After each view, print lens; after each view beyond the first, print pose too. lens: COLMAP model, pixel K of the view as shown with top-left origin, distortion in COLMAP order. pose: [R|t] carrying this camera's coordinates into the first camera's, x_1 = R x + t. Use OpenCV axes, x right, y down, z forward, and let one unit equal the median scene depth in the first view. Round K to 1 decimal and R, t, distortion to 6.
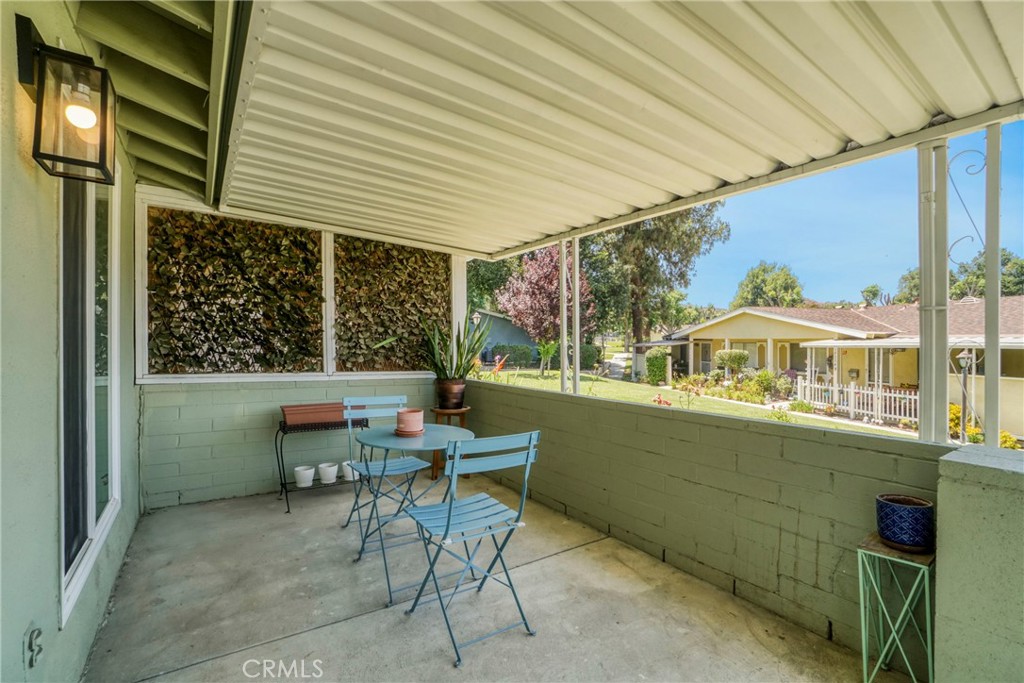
lens RADIAL K [[469.8, 0, 511.2], [0, 469.8, 343.7], [0, 0, 1]] dist [-0.041885, 0.015079]
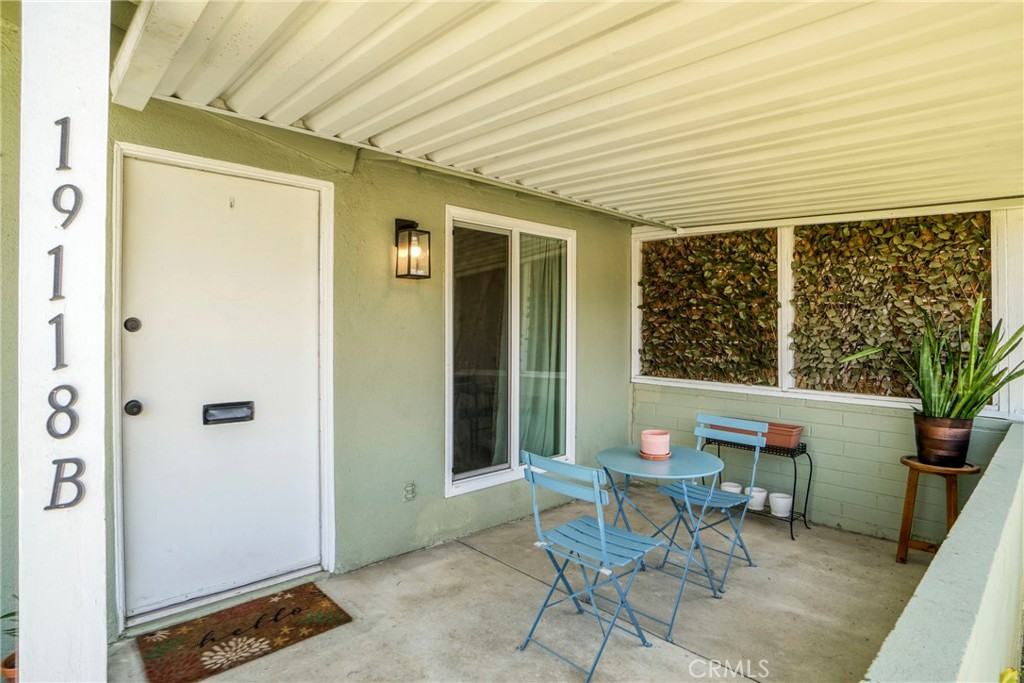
lens RADIAL K [[553.4, 0, 515.1], [0, 553.4, 336.1], [0, 0, 1]] dist [-0.004786, -0.000225]
pose [[0.175042, -0.002948, -0.984557, 0.539325], [-0.011428, 0.999922, -0.005026, -0.024596], [0.984495, 0.012131, 0.174995, 0.328314]]
